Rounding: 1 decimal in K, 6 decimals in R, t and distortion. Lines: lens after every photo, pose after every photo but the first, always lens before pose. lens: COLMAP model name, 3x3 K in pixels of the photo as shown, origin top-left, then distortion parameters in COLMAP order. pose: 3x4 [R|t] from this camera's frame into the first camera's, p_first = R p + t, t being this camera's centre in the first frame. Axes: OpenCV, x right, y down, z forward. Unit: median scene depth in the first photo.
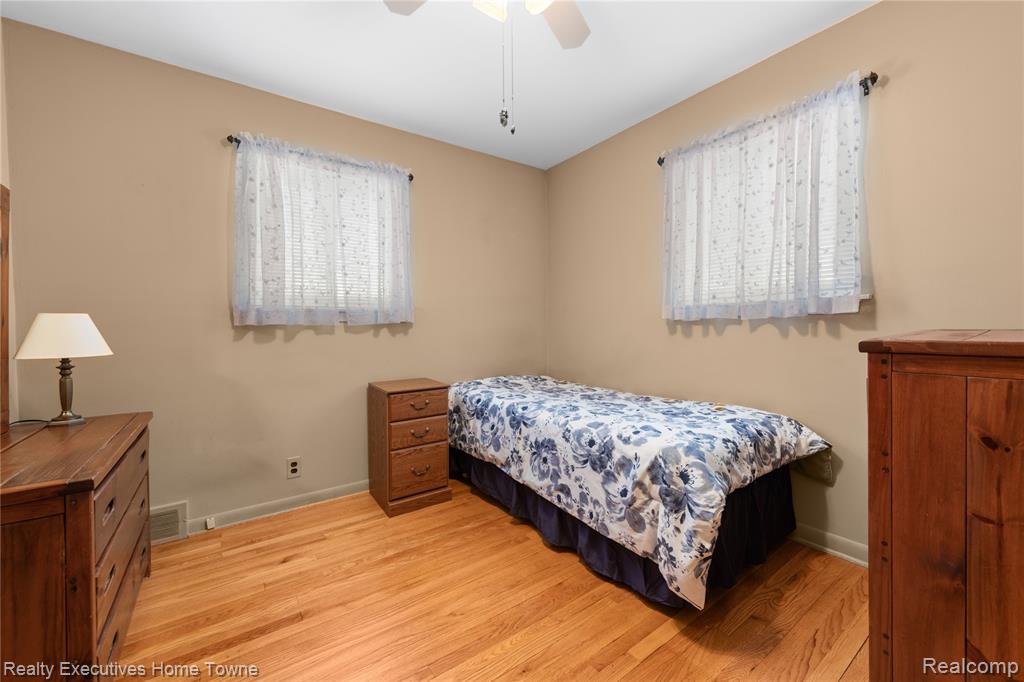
lens RADIAL K [[403.9, 0, 513.6], [0, 403.9, 325.9], [0, 0, 1]] dist [-0.001162, -0.000088]
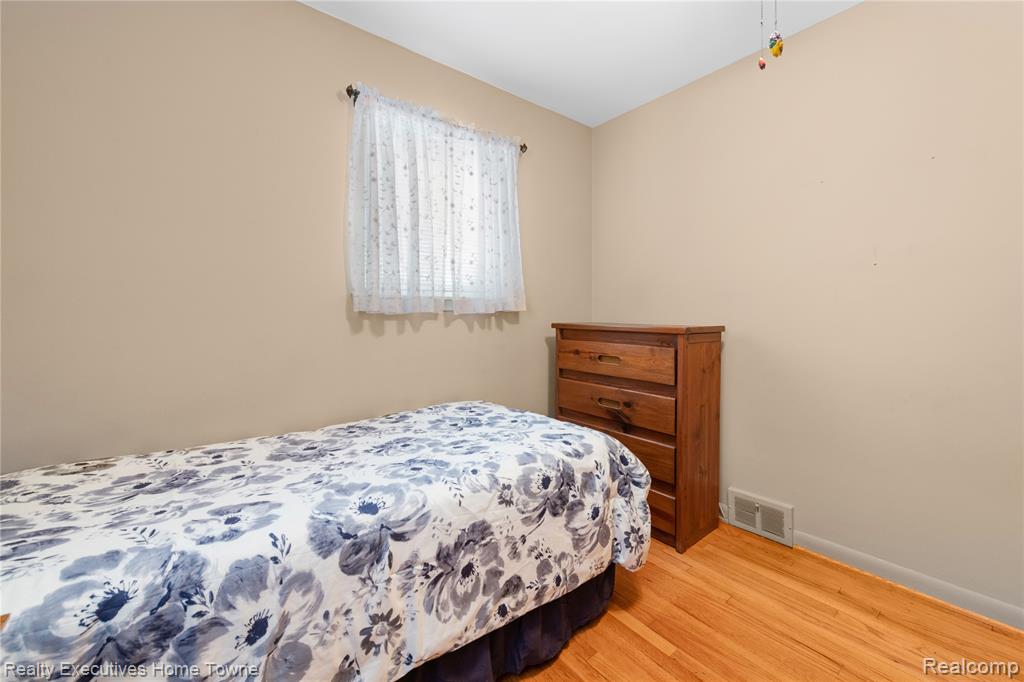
lens RADIAL K [[414.6, 0, 514.2], [0, 414.6, 314.2], [0, 0, 1]] dist [0.003228, 0.000133]
pose [[-0.055069, 0.020701, 0.998268, -0.488998], [0.008824, 0.999756, -0.020245, 0.006475], [-0.998444, 0.007694, -0.055239, 0.984684]]
